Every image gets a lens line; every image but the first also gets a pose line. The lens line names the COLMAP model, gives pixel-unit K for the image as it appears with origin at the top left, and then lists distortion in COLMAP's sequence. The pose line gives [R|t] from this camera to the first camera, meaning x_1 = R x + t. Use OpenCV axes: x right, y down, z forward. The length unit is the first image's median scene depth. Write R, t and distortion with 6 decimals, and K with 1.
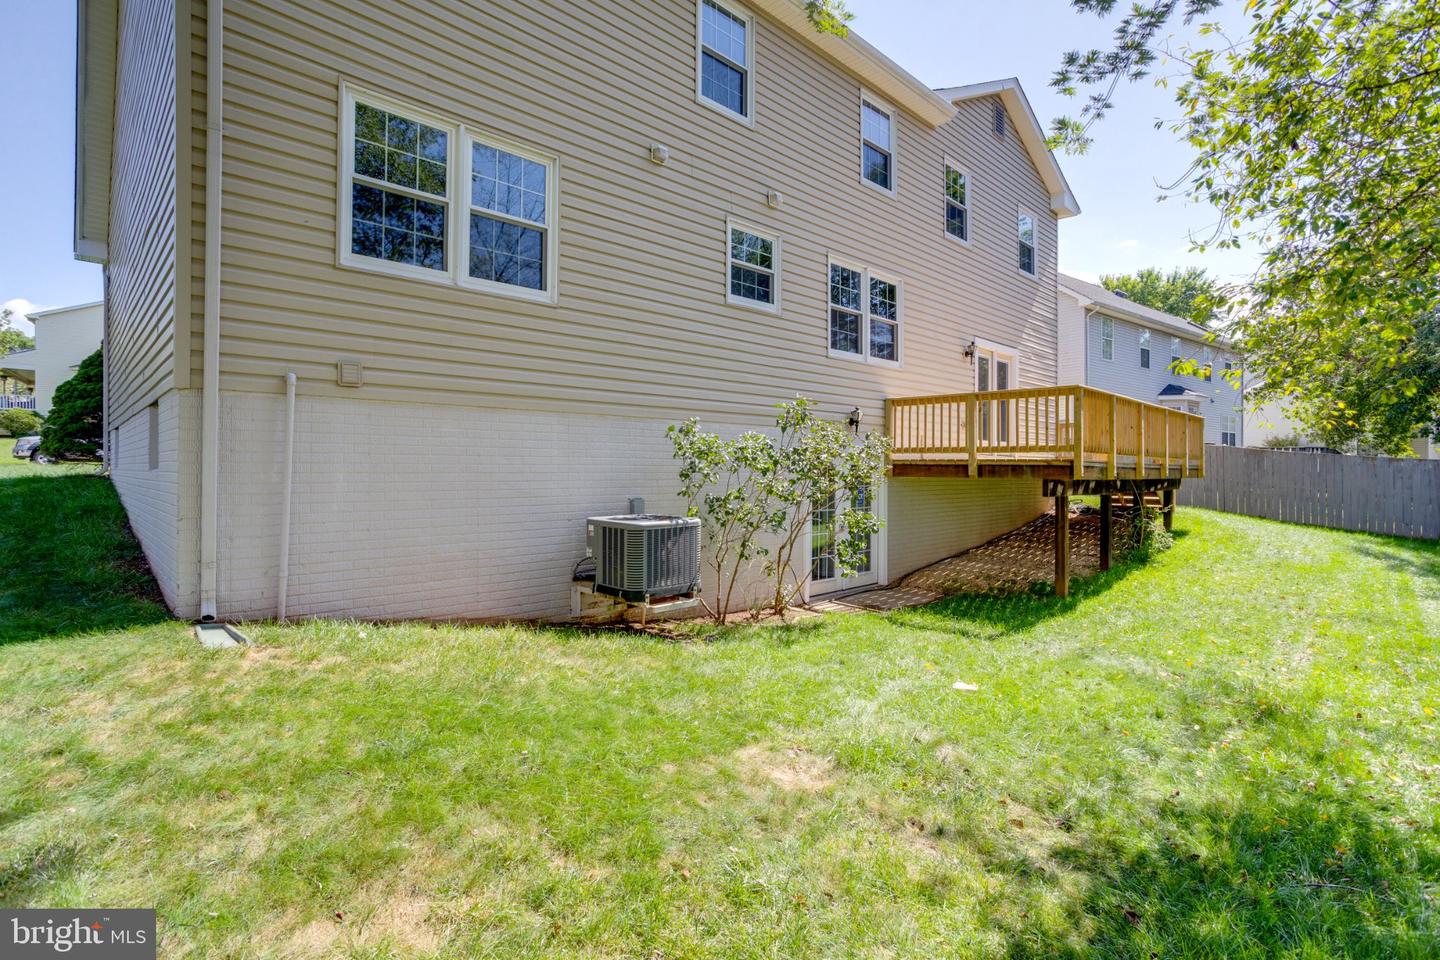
lens RADIAL K [[694.8, 0, 715.9], [0, 694.8, 468.1], [0, 0, 1]] dist [-0.000745, -0.000052]
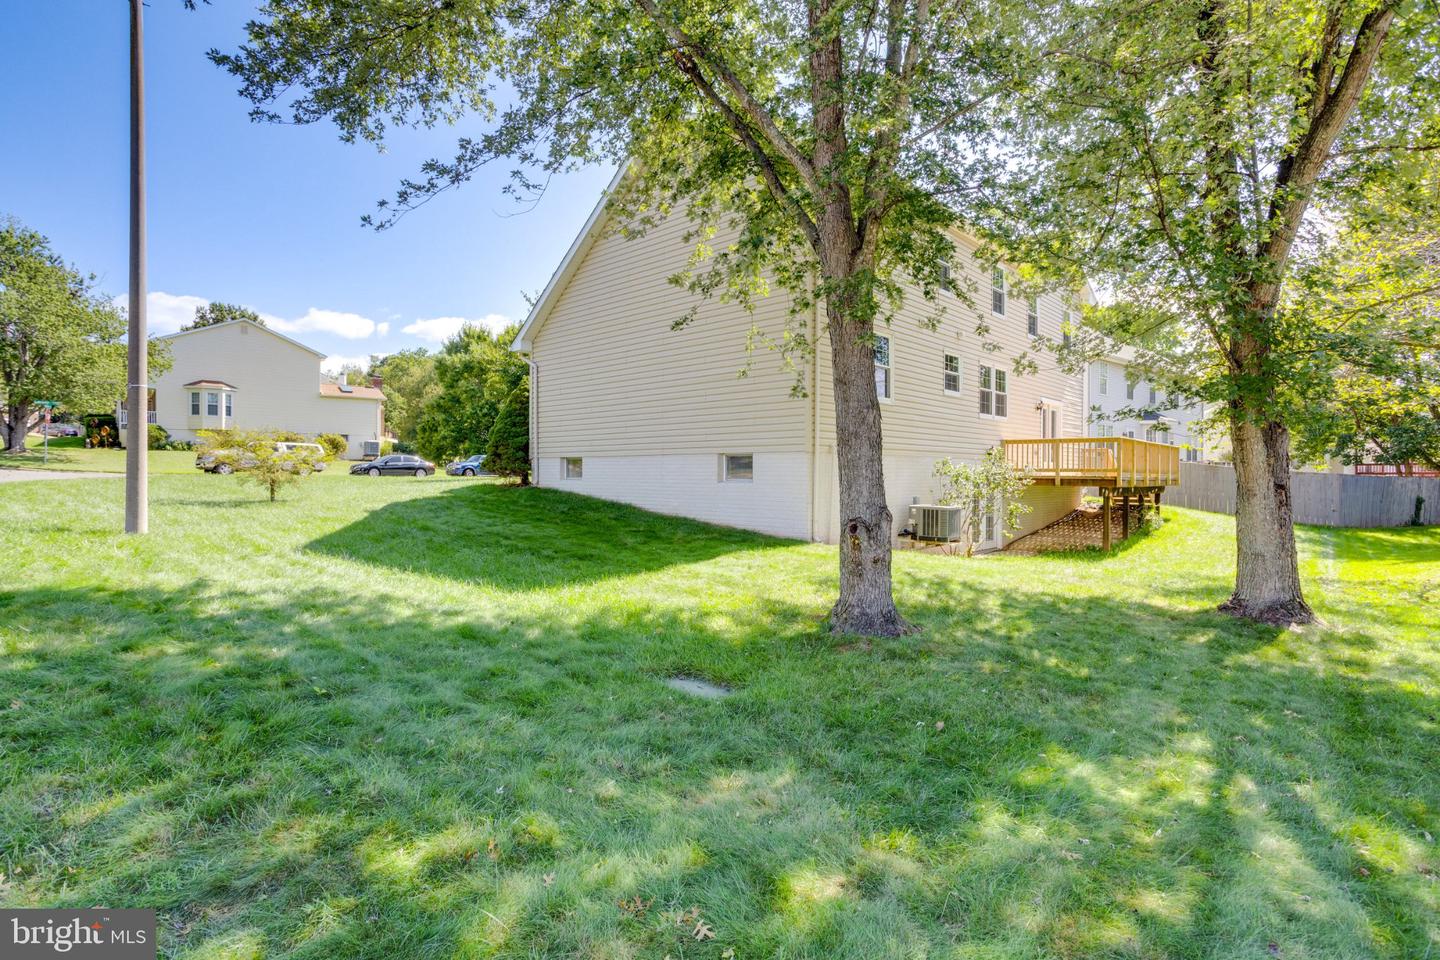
lens RADIAL K [[694.8, 0, 724.7], [0, 694.8, 484.6], [0, 0, 1]] dist [-0.000745, -0.000052]
pose [[0.998852, 0.000495, 0.047896, -0.524937], [-0.001278, 0.999866, 0.016324, -0.016566], [-0.047882, -0.016366, 0.998719, -0.682215]]
